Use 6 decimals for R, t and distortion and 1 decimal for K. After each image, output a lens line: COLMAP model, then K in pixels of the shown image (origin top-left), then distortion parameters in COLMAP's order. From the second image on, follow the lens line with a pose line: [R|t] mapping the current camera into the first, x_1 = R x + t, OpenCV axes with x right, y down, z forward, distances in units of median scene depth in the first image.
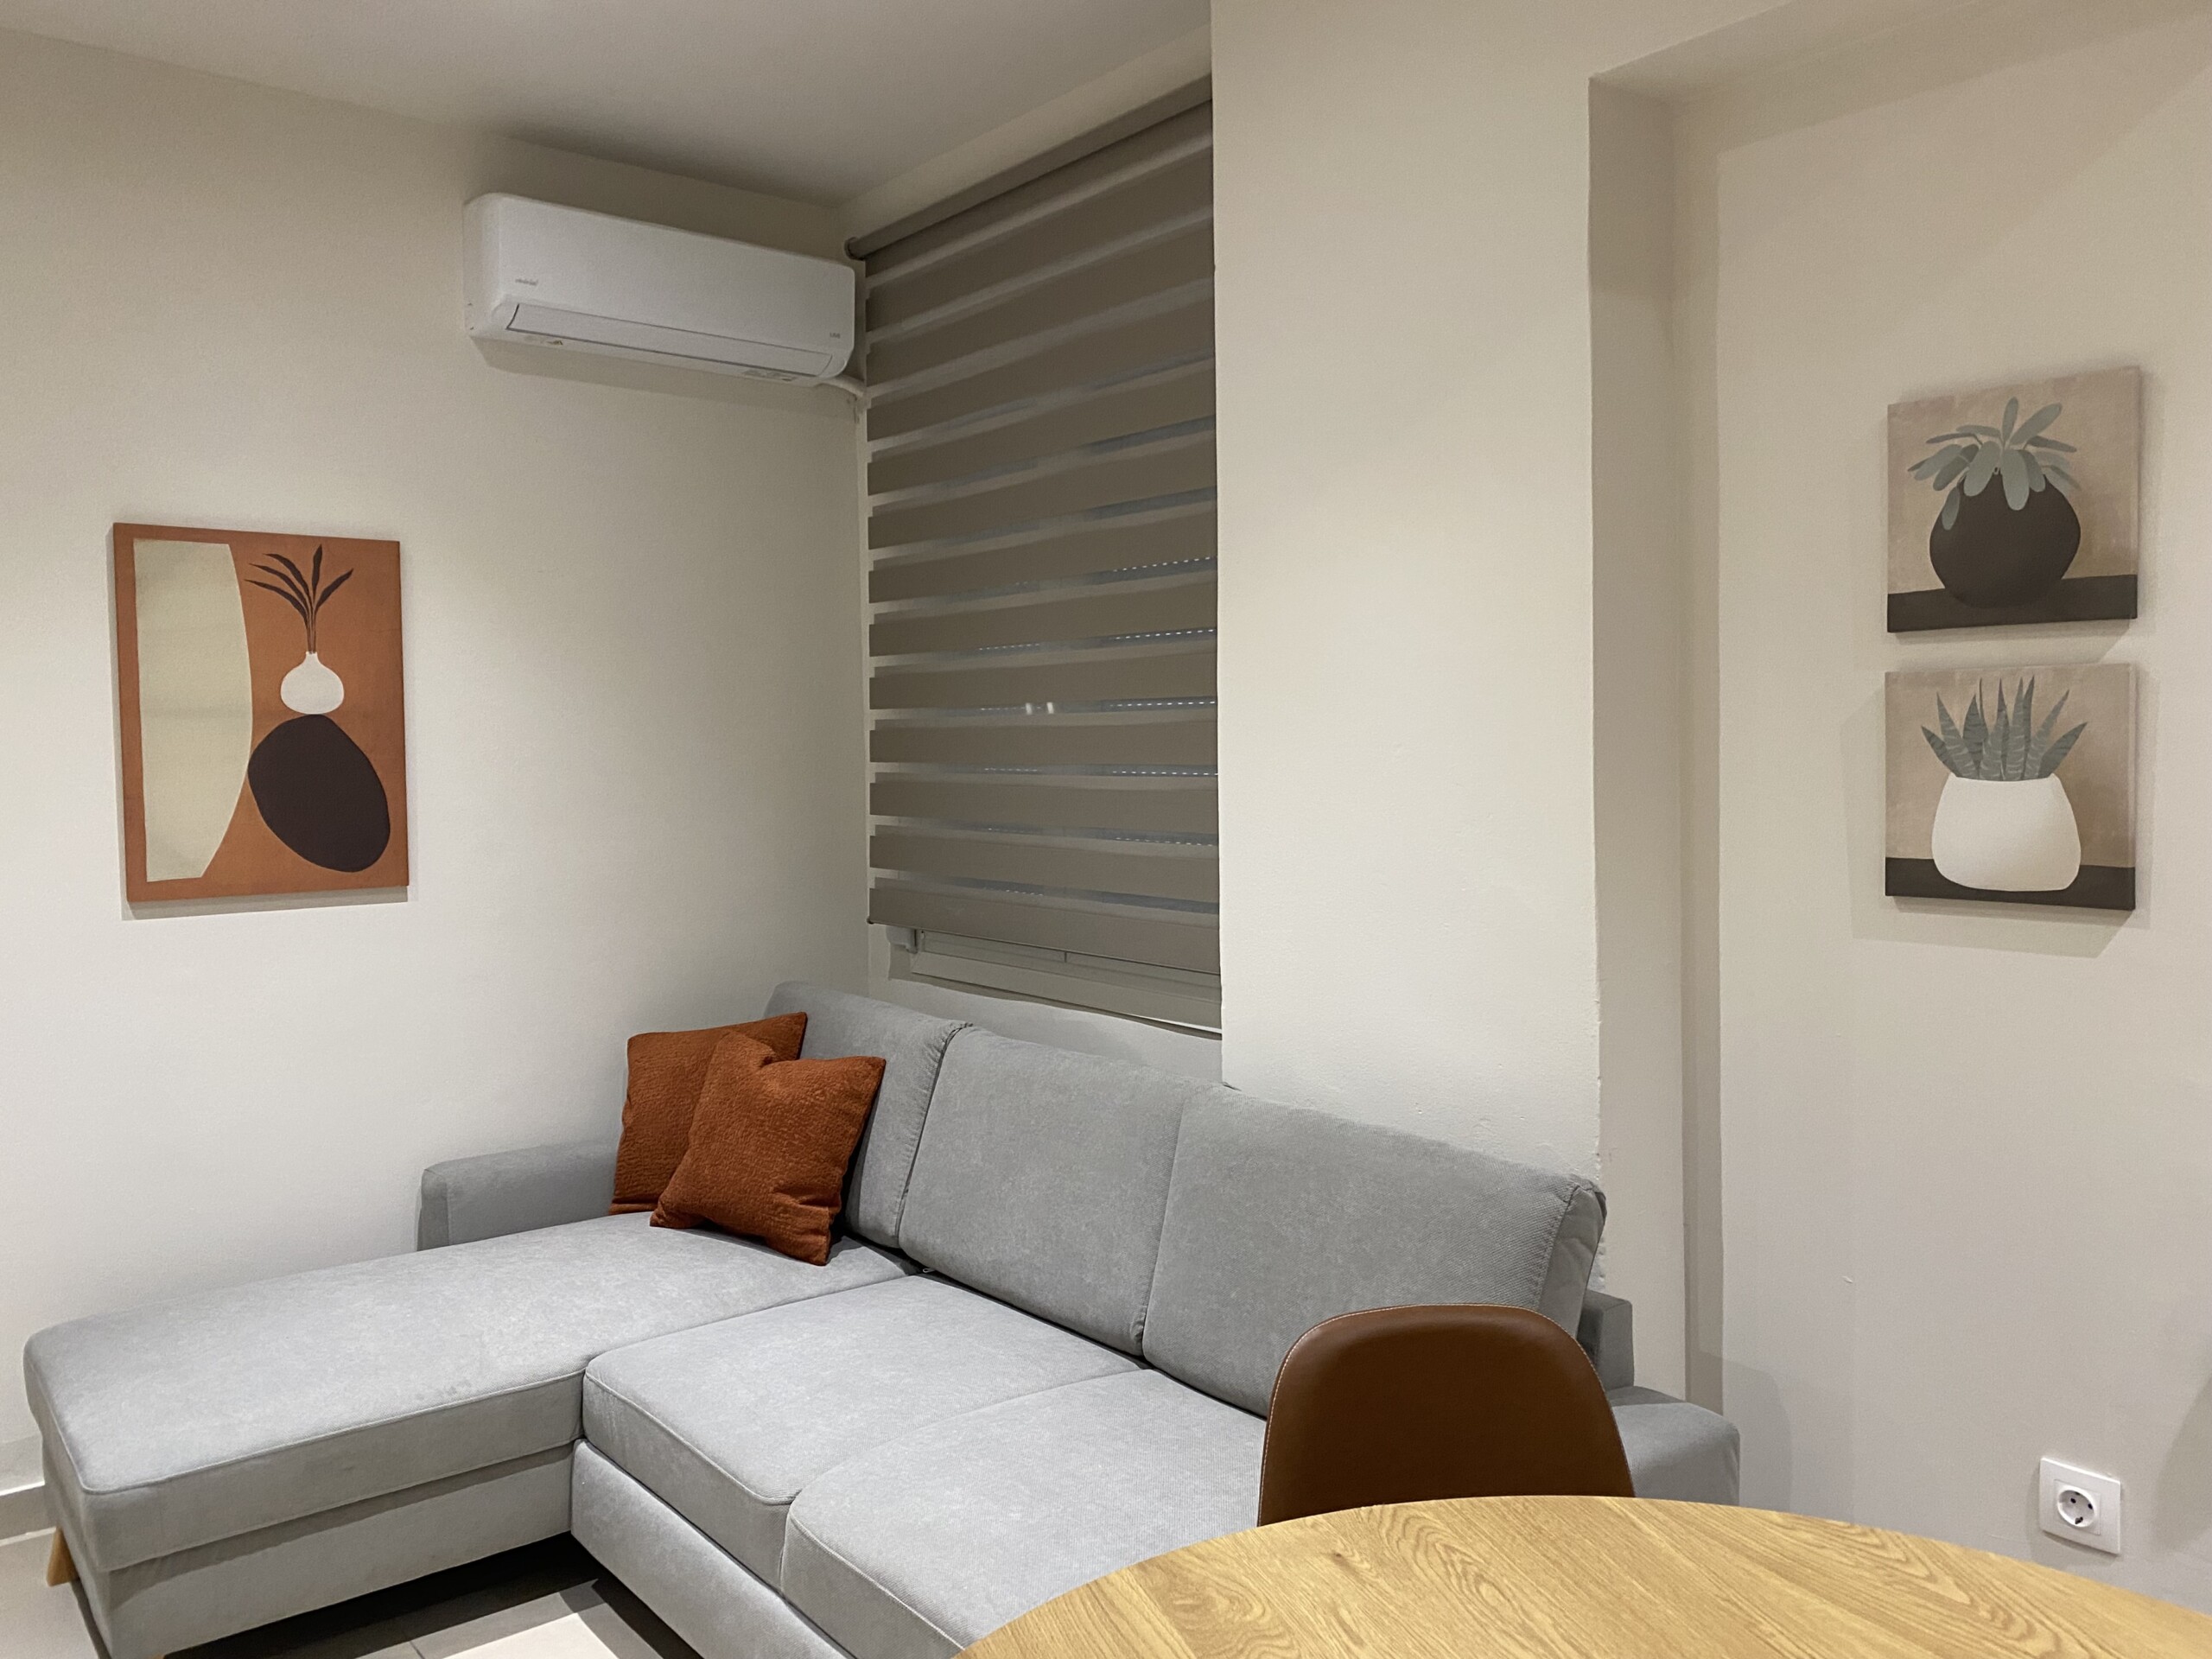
lens RADIAL K [[1679.2, 0, 1113.5], [0, 1679.2, 808.3], [0, 0, 1]] dist [0.042848, -0.045704]
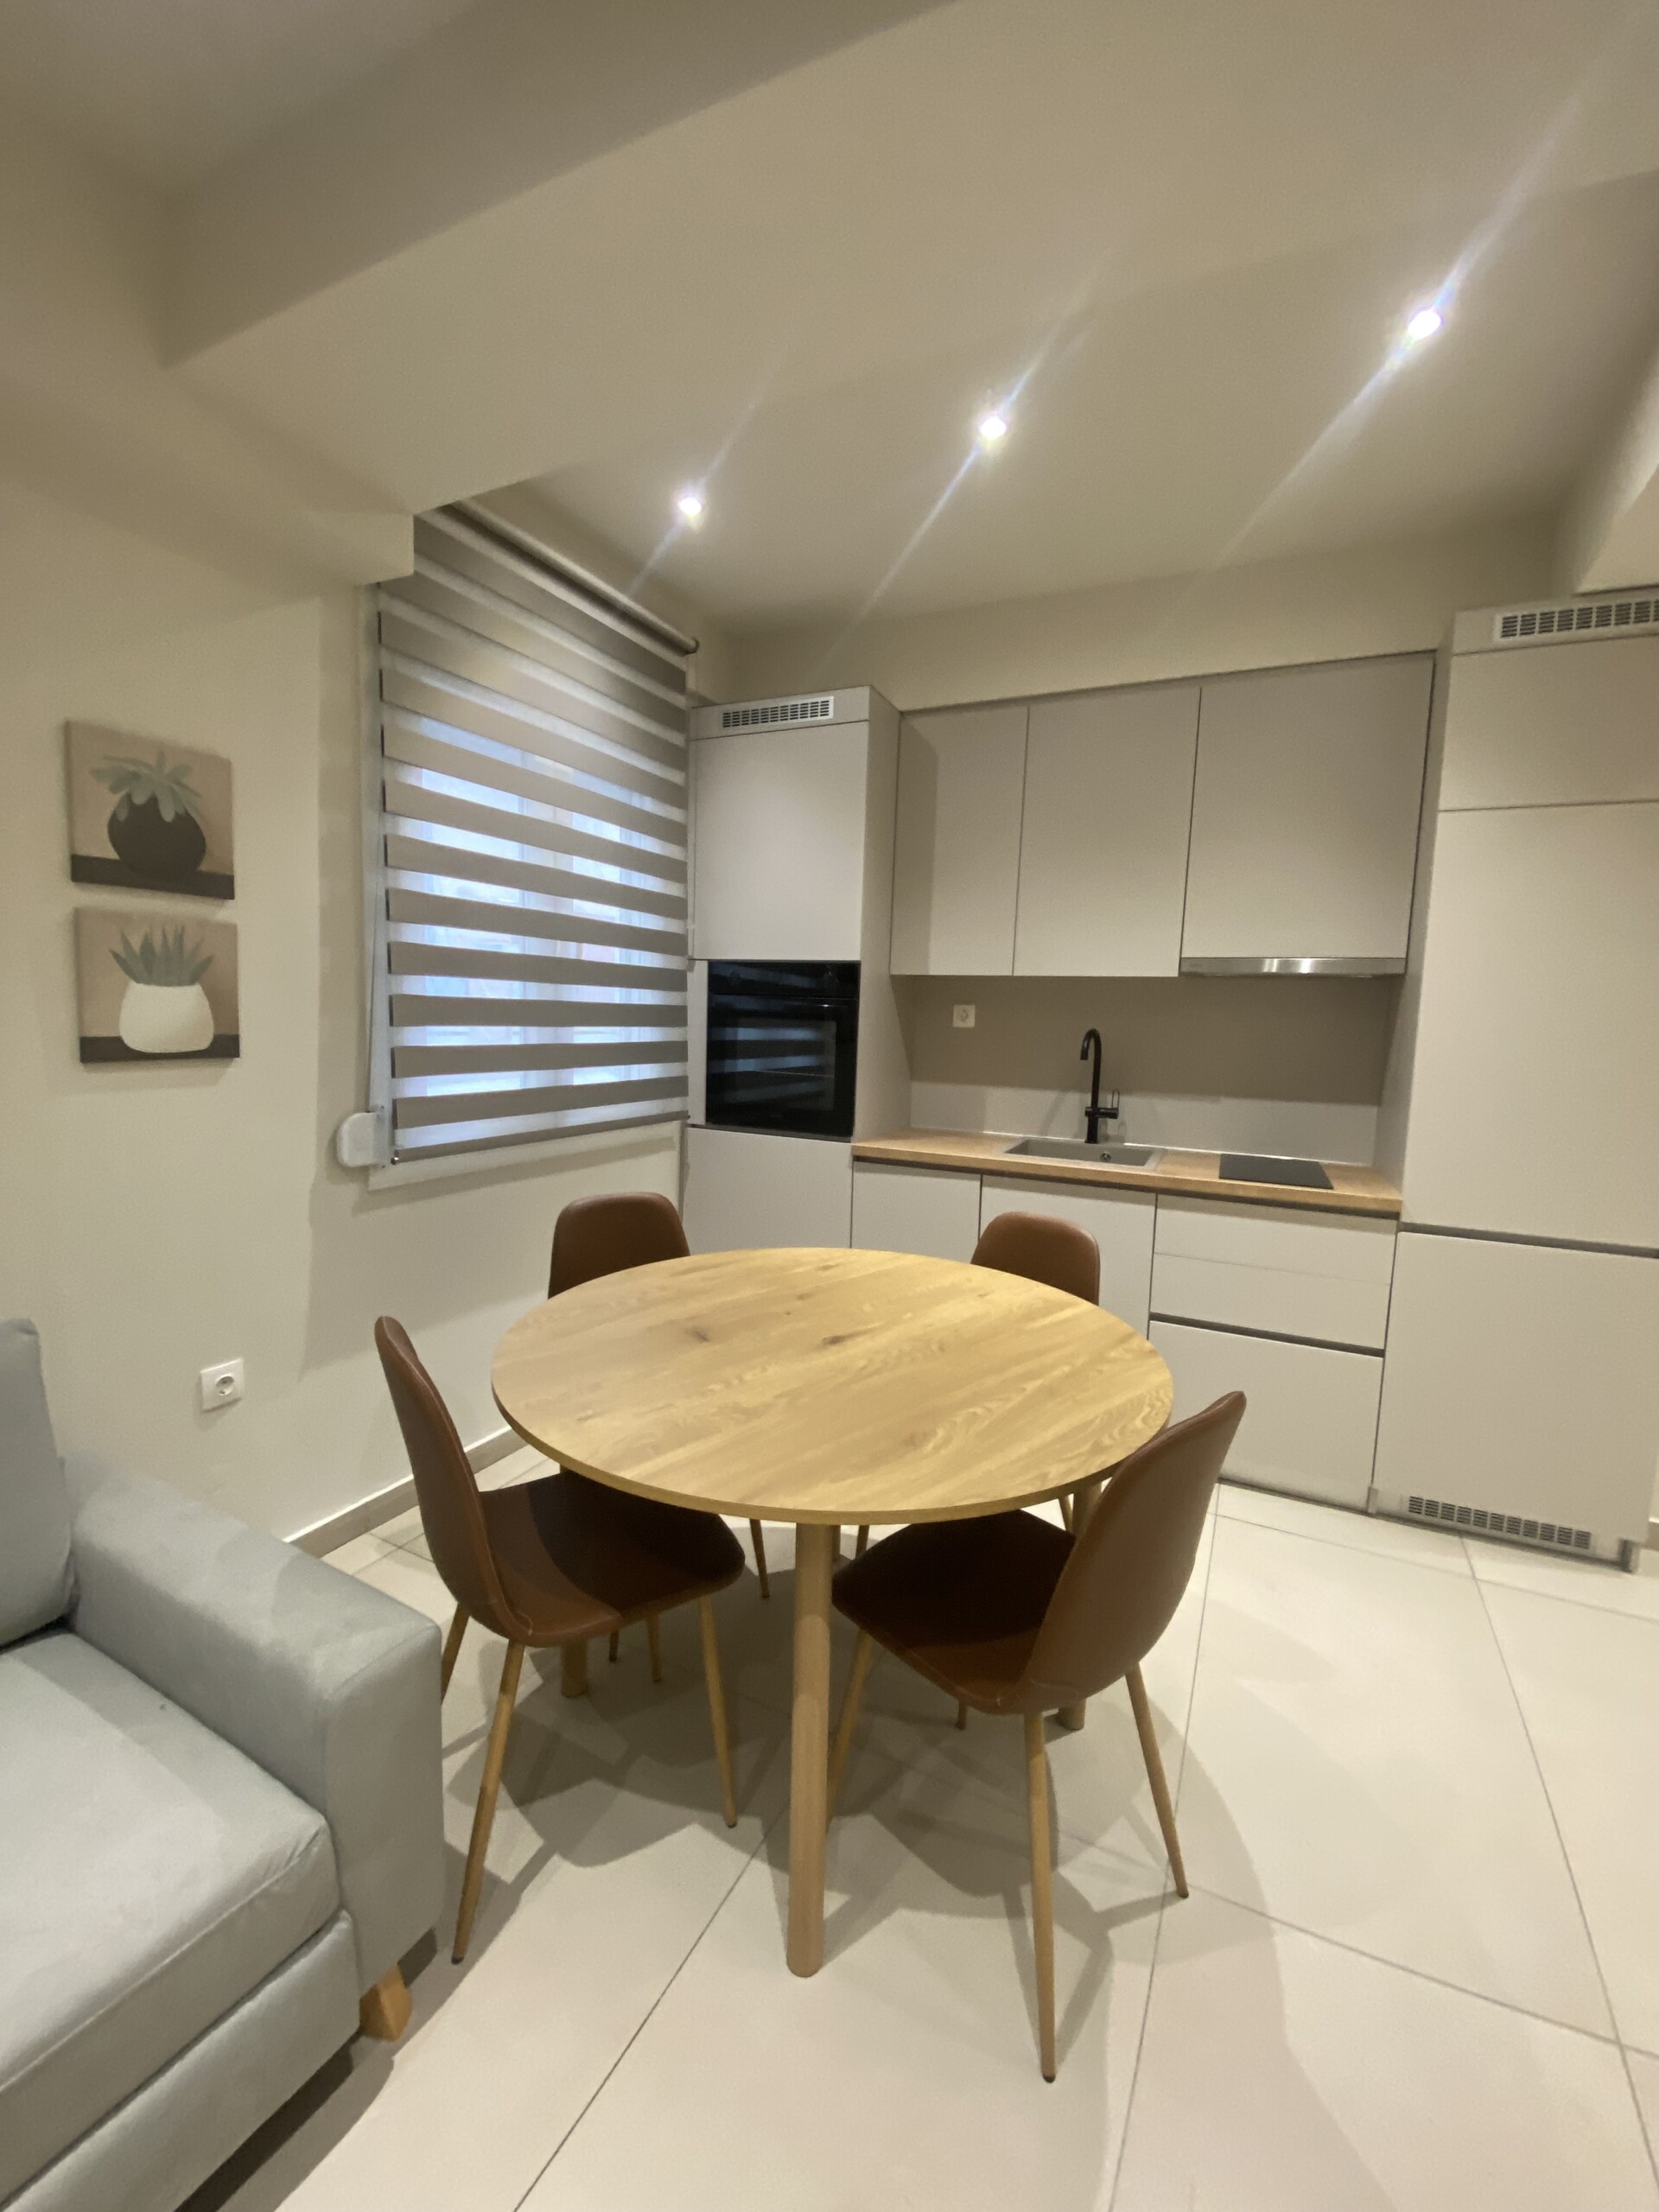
lens RADIAL K [[898.9, 0, 830.6], [0, 898.9, 1094.4], [0, 0, 1]] dist [0.004139, -0.005328]
pose [[-0.415032, -0.092147, 0.905128, -0.347052], [0.006409, 0.994537, 0.104188, 0.001124], [-0.909784, 0.049043, -0.412174, 0.491356]]
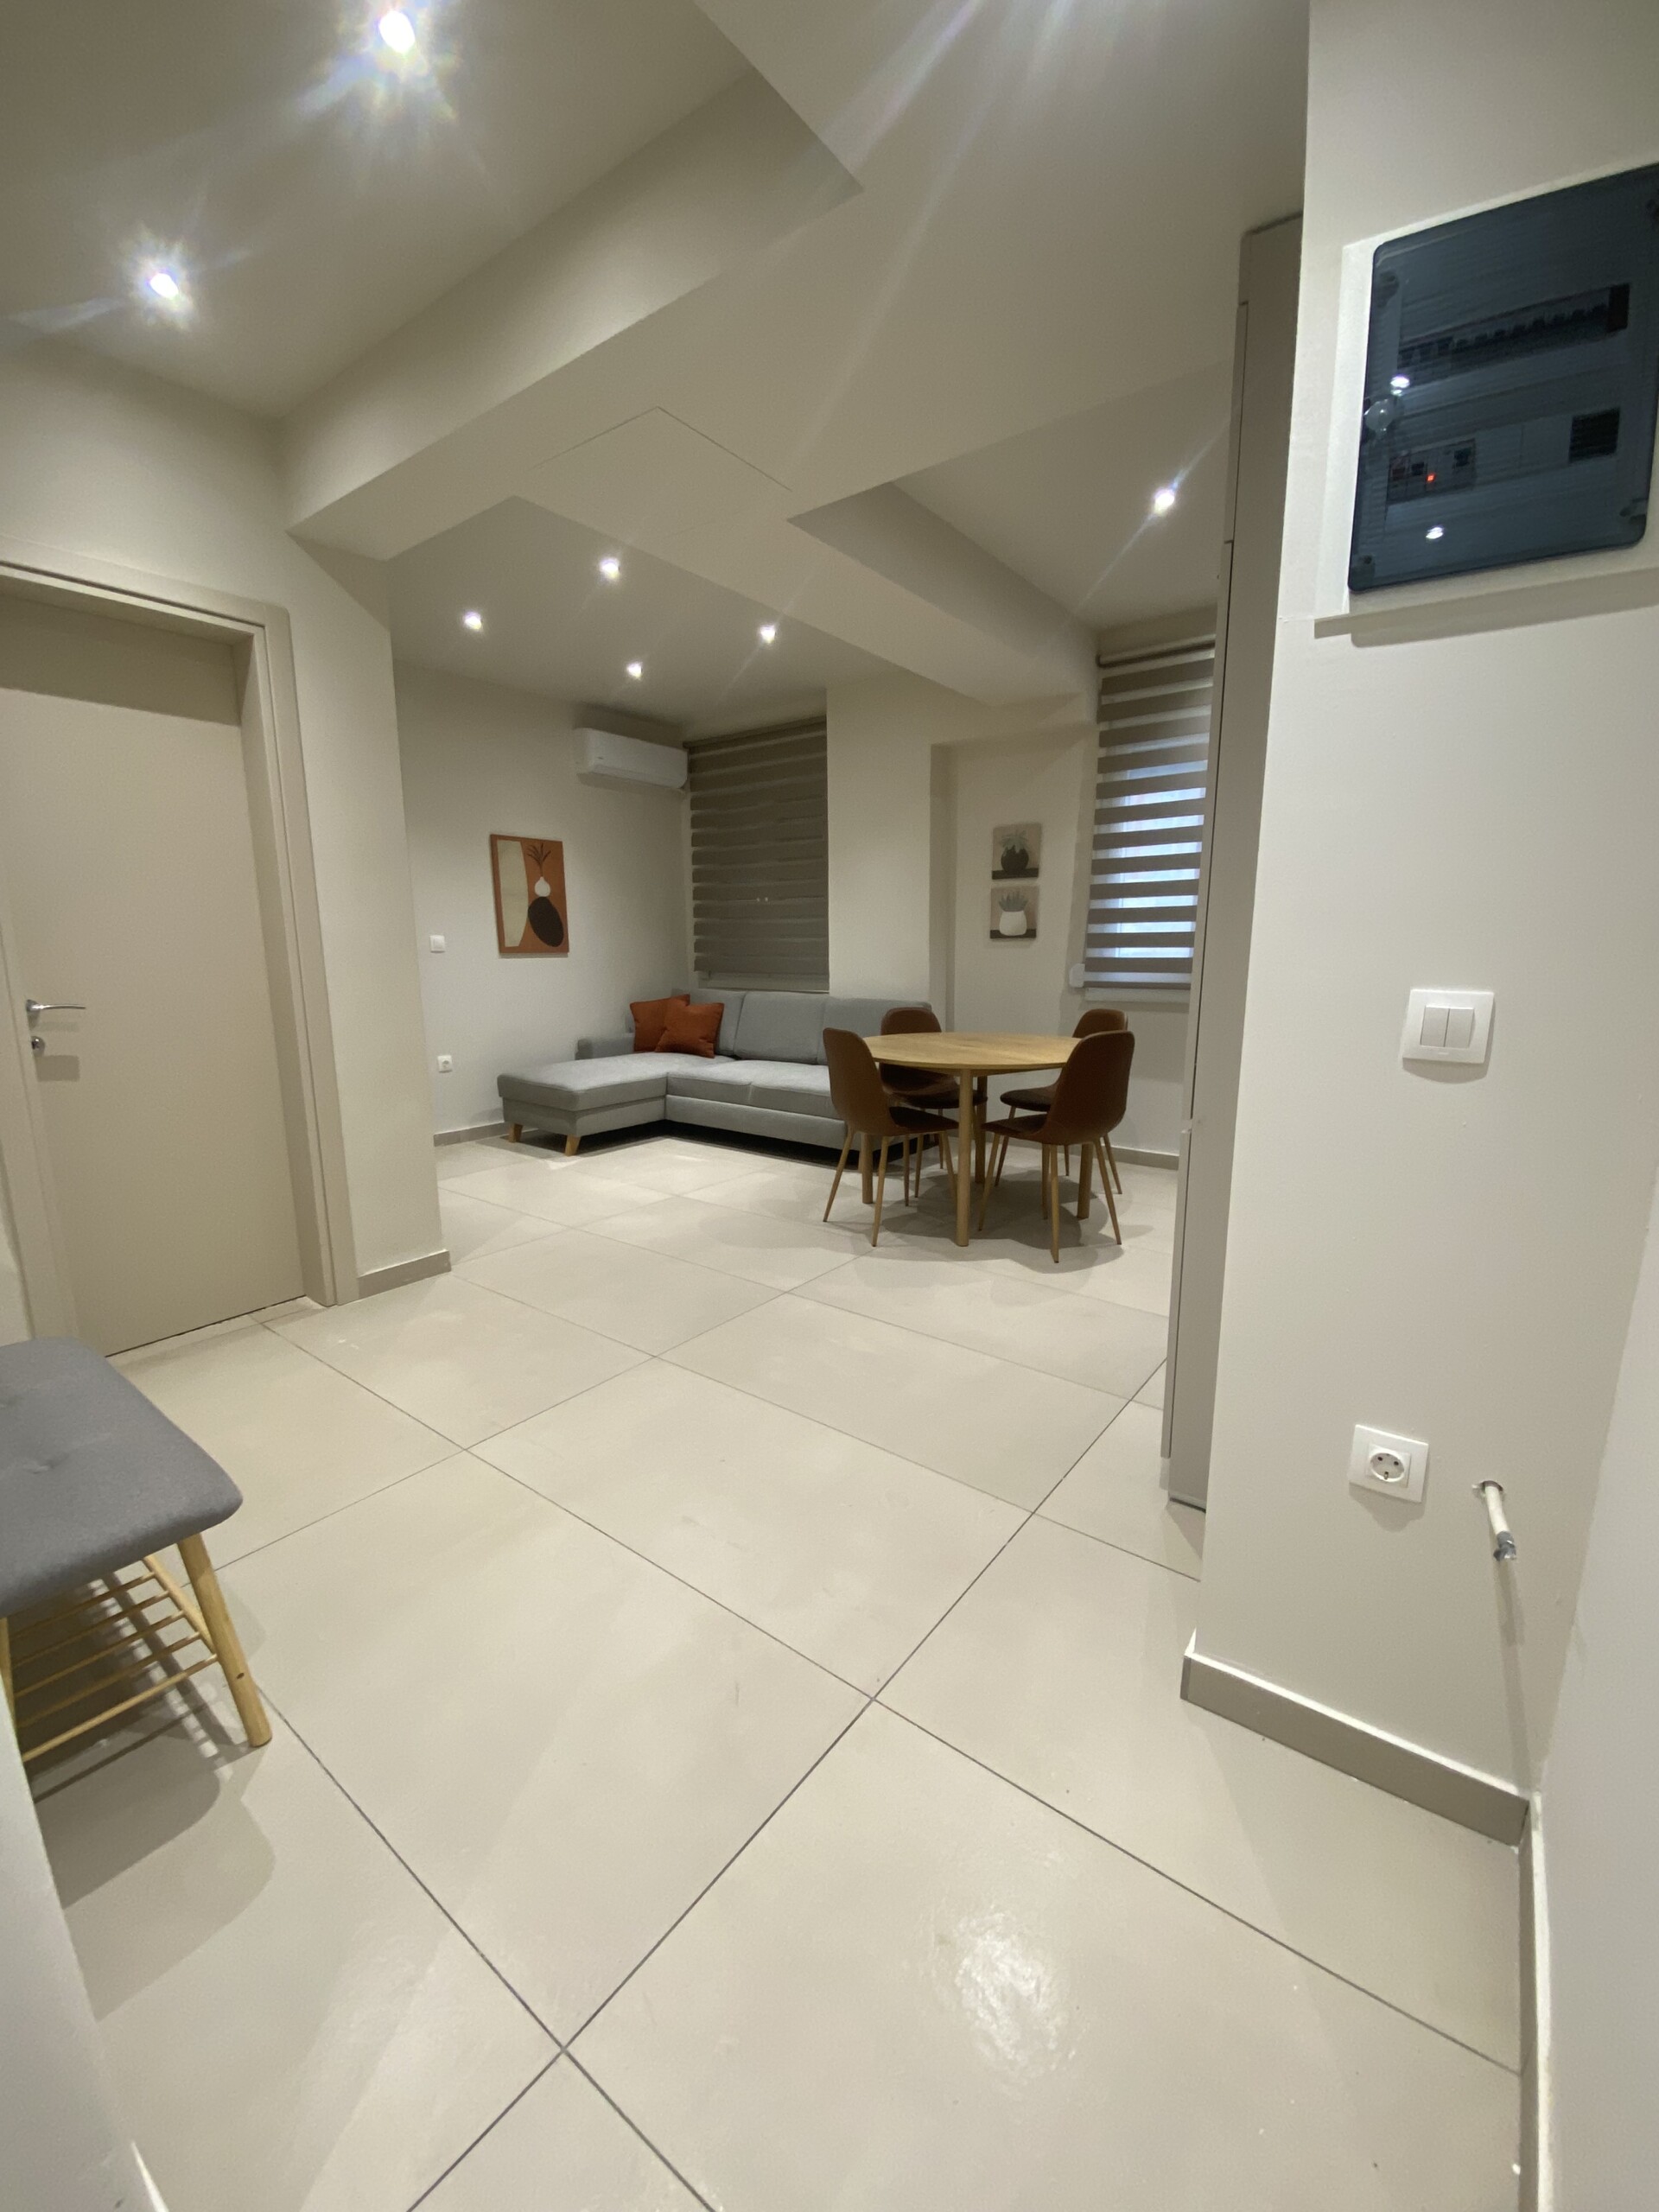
lens RADIAL K [[898.9, 0, 836.1], [0, 898.9, 1112.1], [0, 0, 1]] dist [0.004139, -0.005328]
pose [[0.972134, -0.038482, 0.231247, -0.359771], [0.003934, 0.988973, 0.148041, 0.104955], [-0.234394, -0.143006, 0.961566, -0.886129]]
